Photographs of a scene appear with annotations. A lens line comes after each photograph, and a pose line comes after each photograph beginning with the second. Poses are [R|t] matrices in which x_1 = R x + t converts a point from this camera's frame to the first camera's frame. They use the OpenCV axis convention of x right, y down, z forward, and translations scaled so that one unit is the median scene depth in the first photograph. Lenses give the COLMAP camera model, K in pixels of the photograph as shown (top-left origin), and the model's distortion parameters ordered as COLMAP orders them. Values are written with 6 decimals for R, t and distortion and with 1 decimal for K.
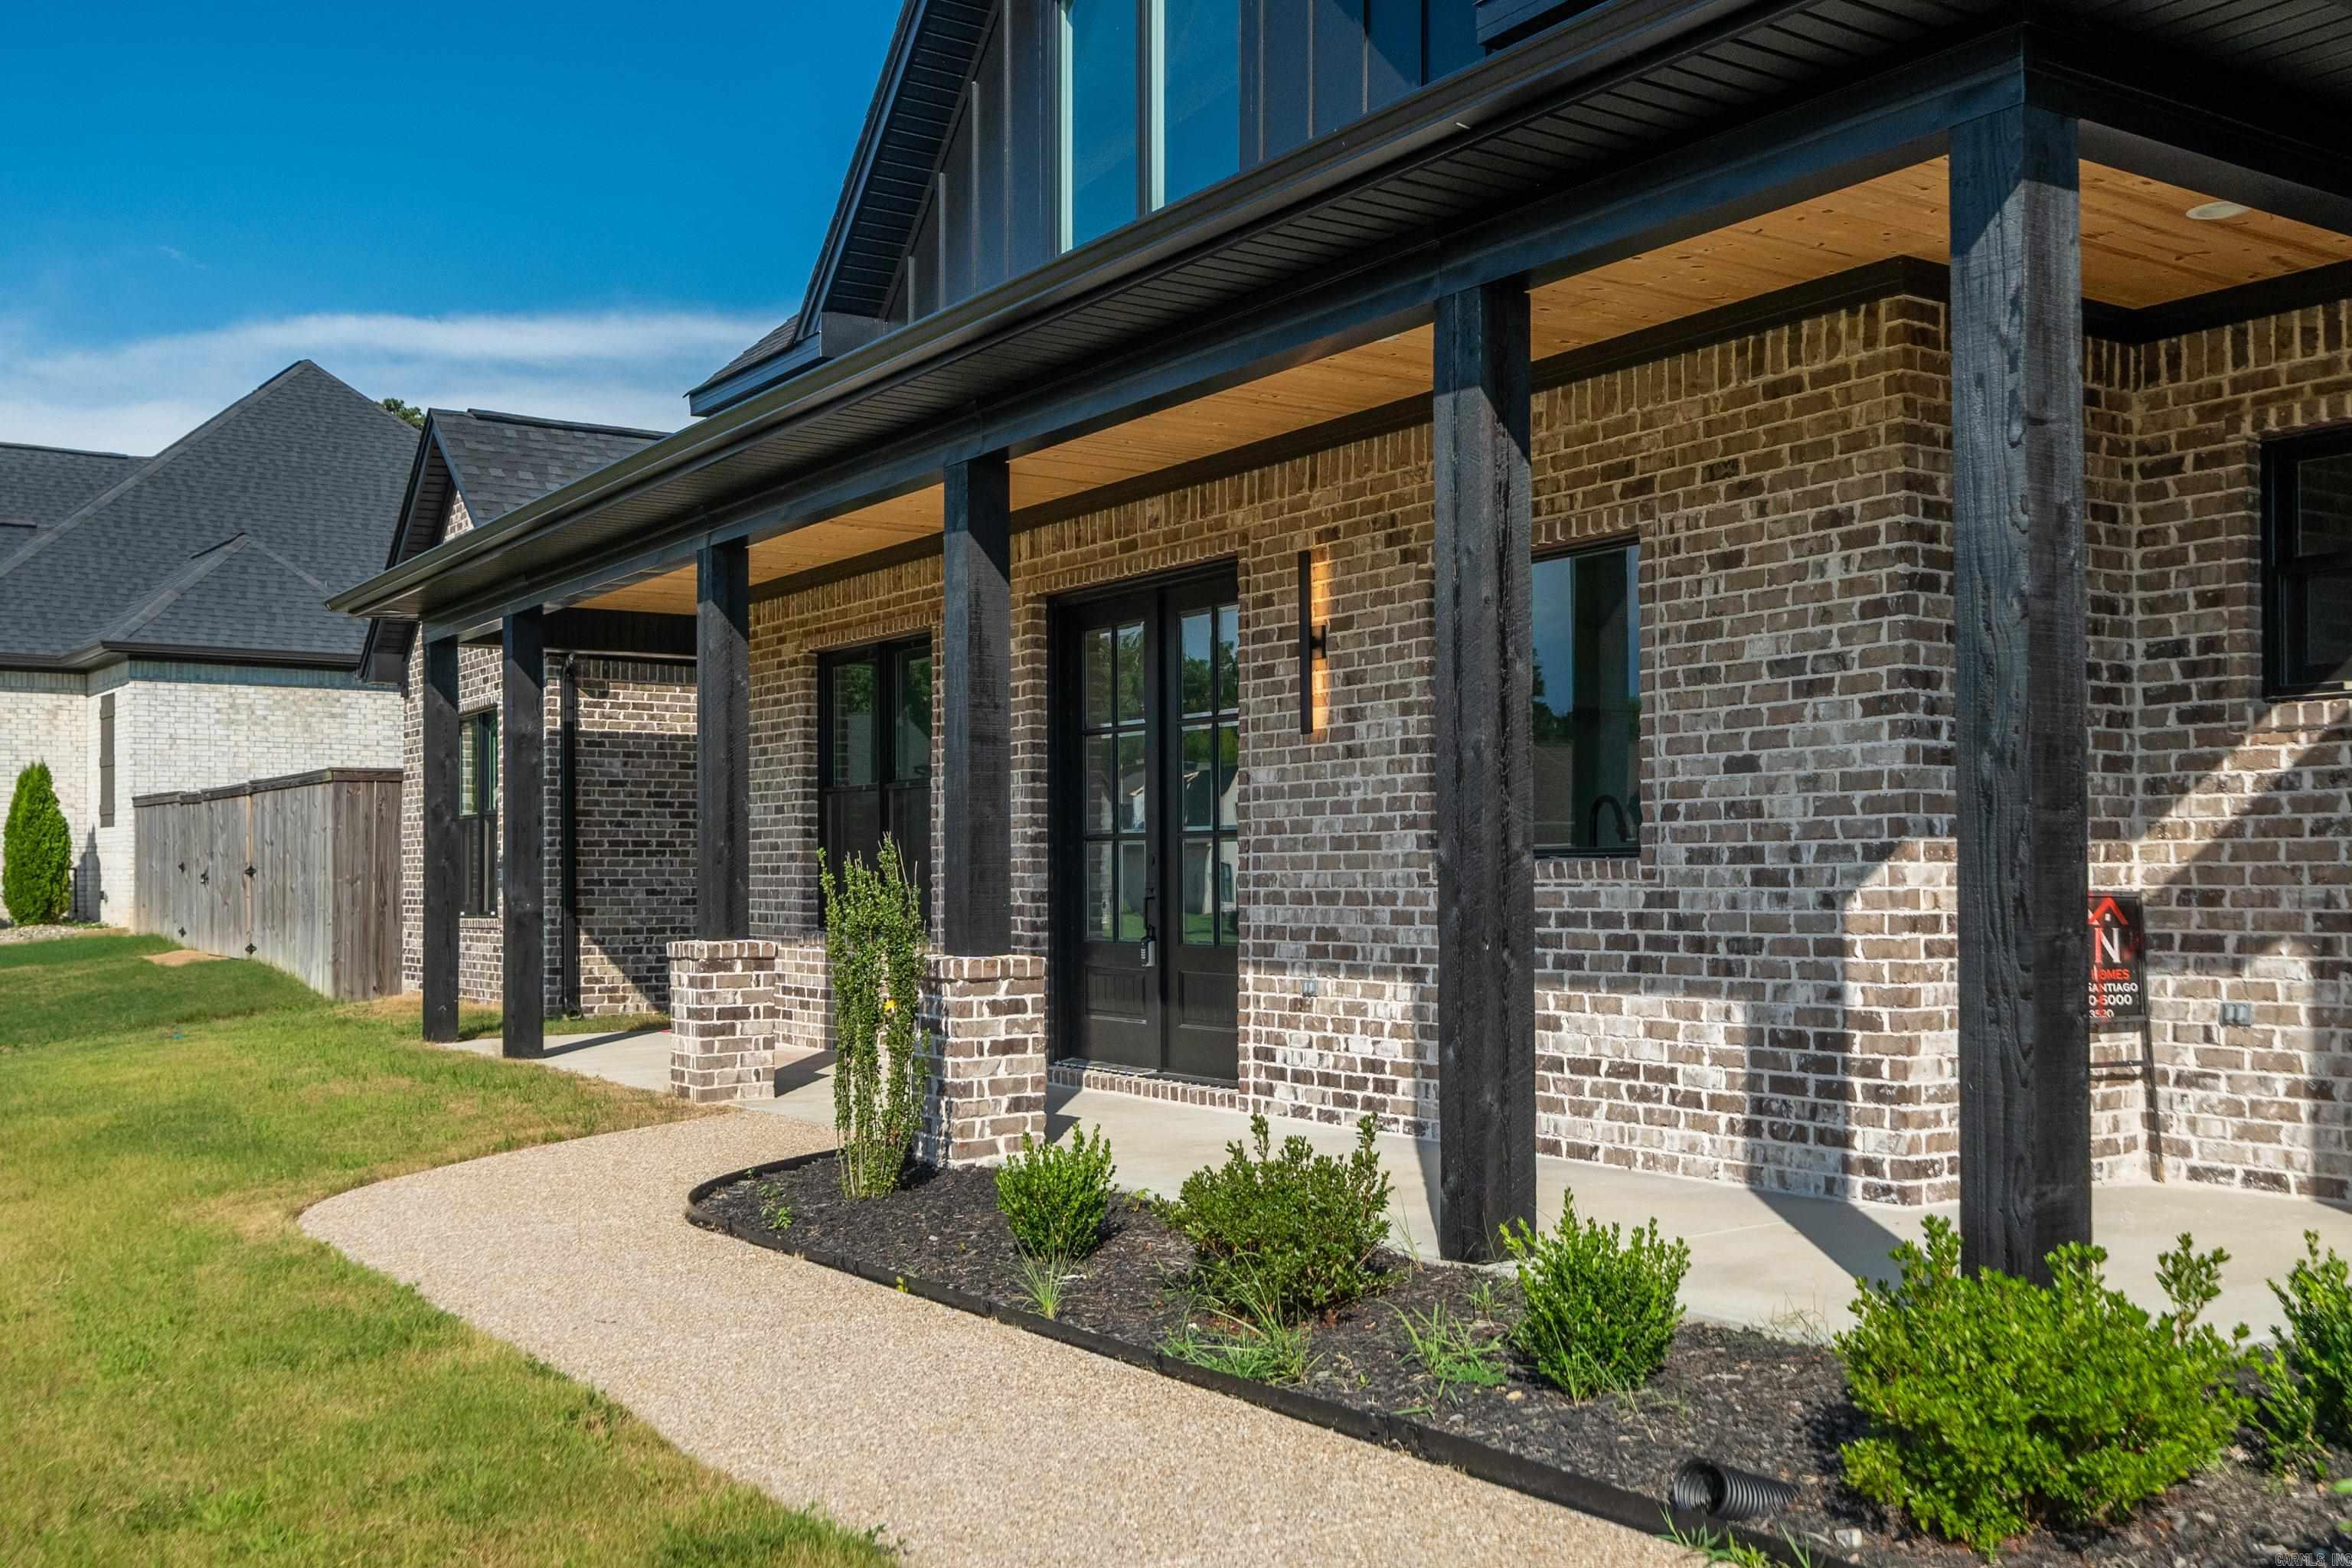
lens RADIAL K [[2239.0, 0, 1176.0], [0, 2239.0, 784.0], [0, 0, 1]] dist [-0.002202, -0.000450]
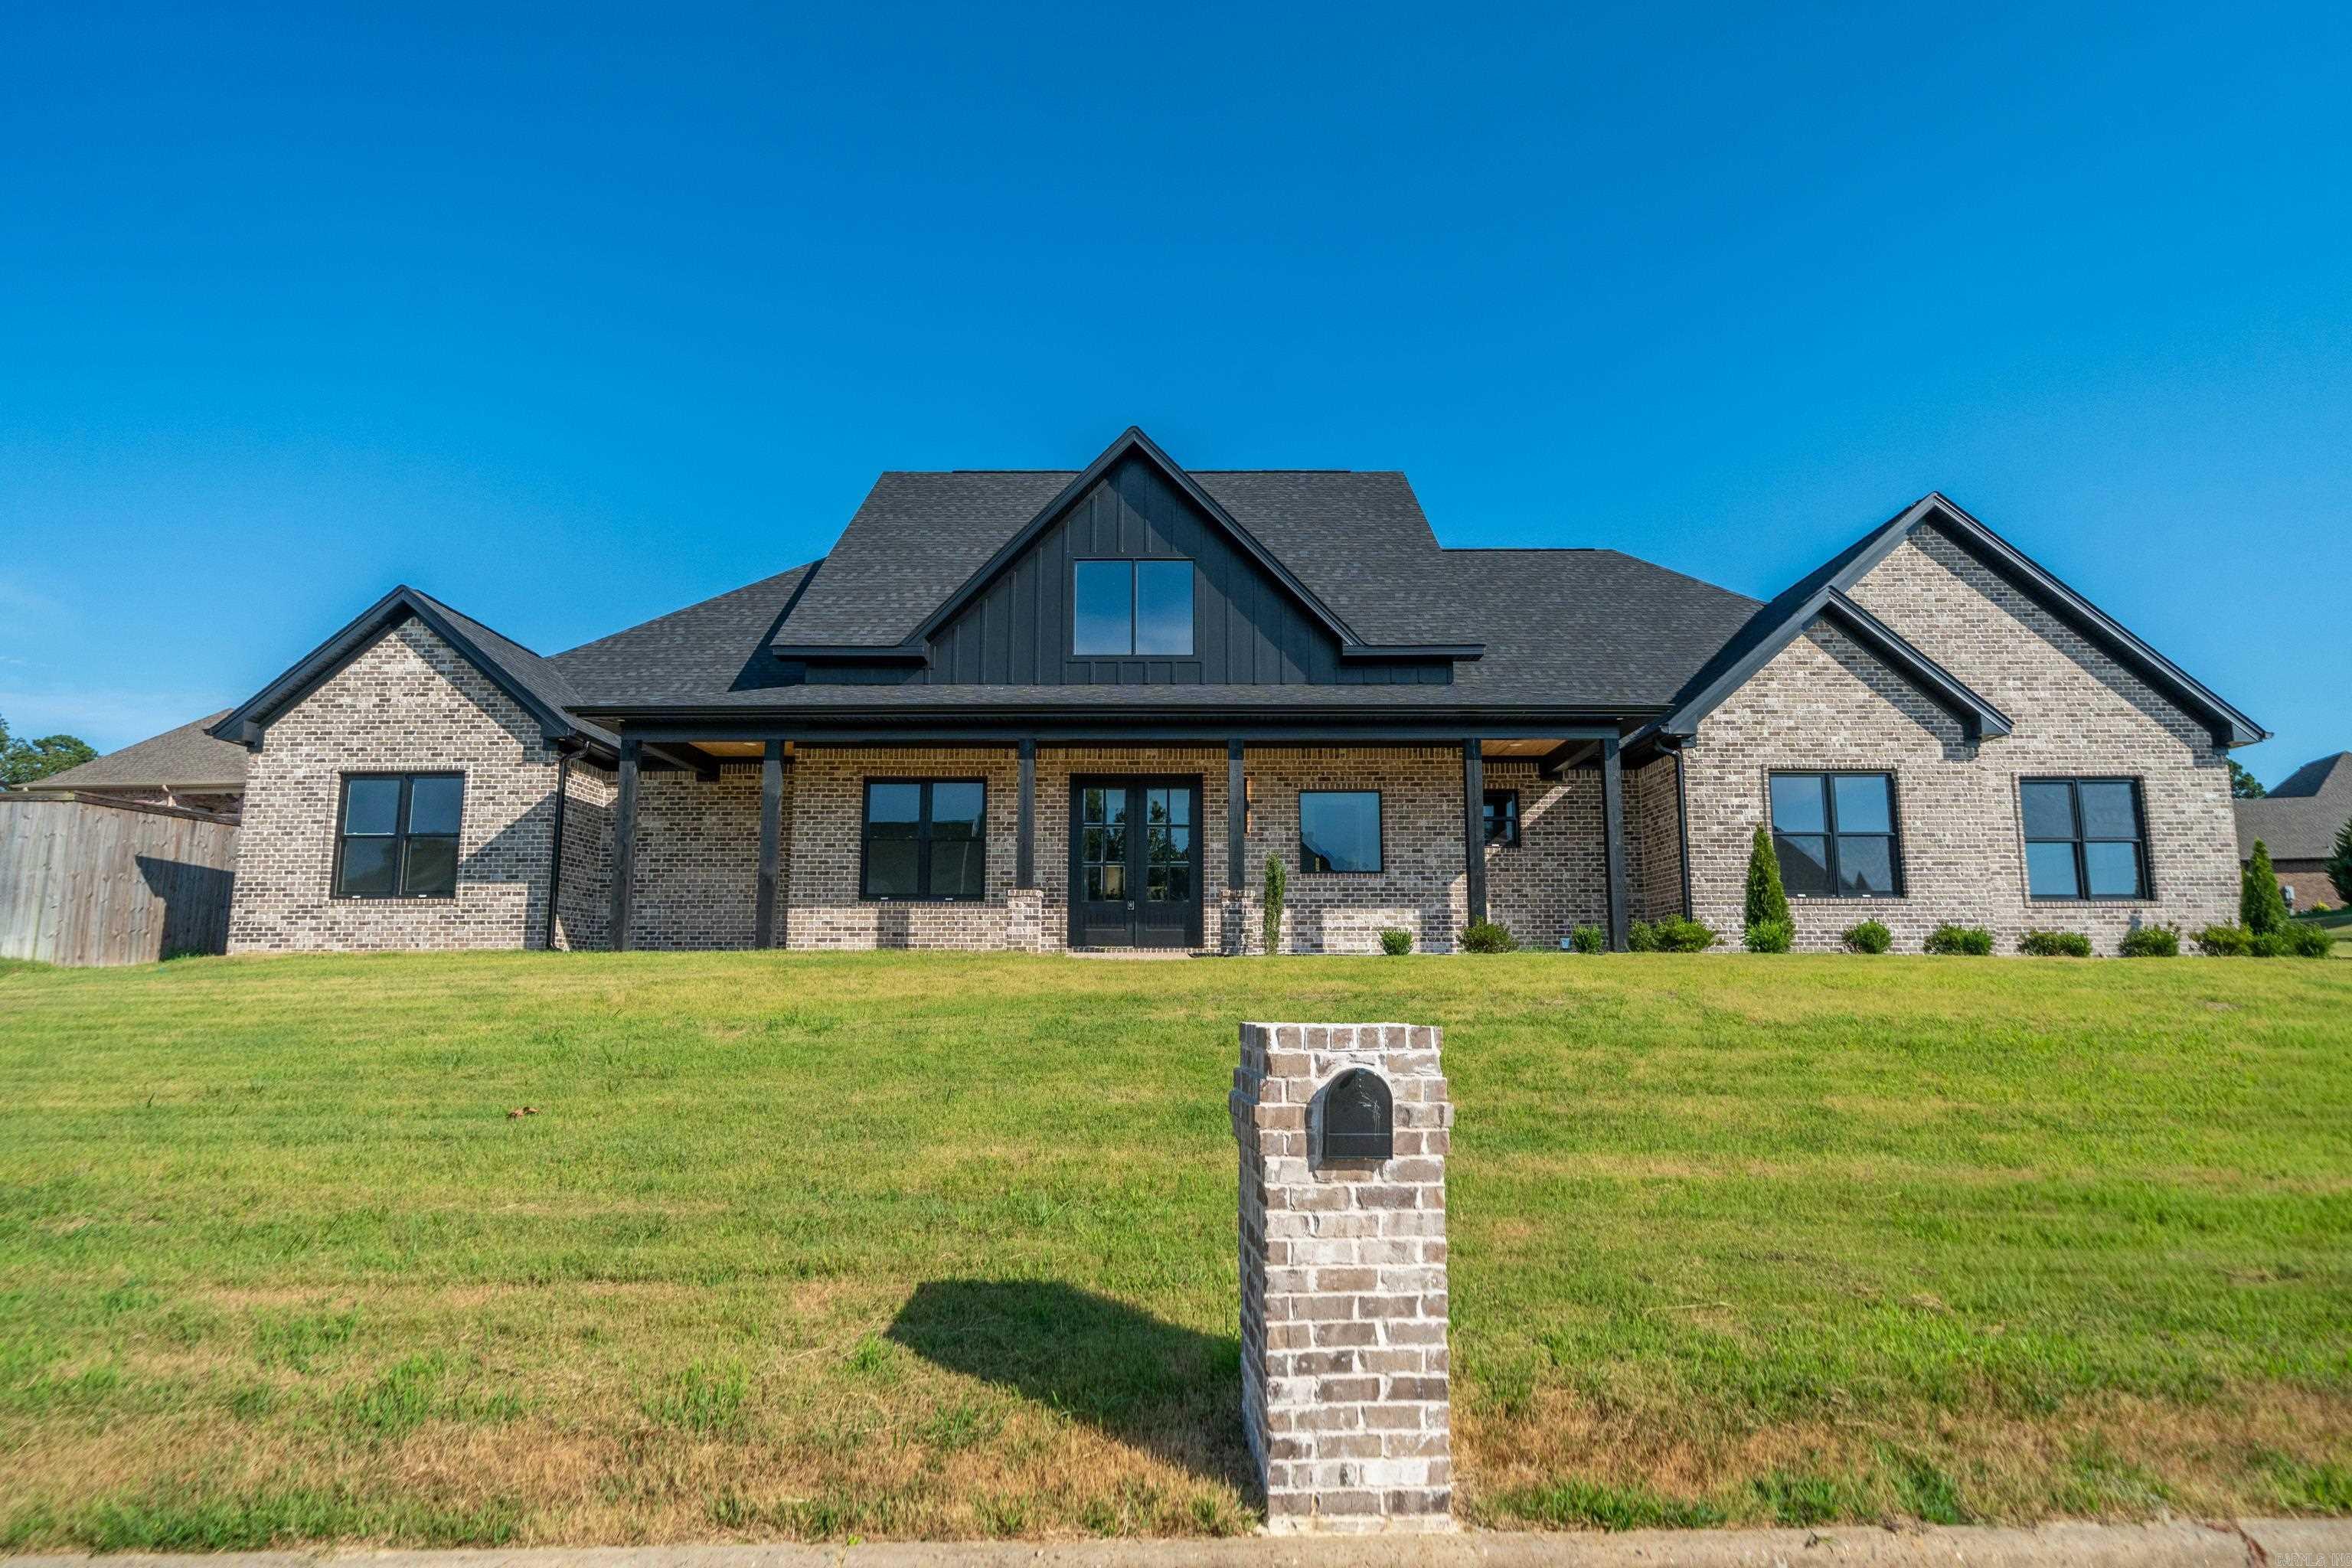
lens RADIAL K [[1278.1, 0, 1176.0], [0, 1278.1, 784.0], [0, 0, 1]] dist [0.000141, -0.000005]
pose [[0.544454, 0.135894, 0.827709, -1.870219], [-0.035445, 0.989635, -0.139164, 0.203580], [-0.838041, 0.046430, 0.543628, 0.090123]]
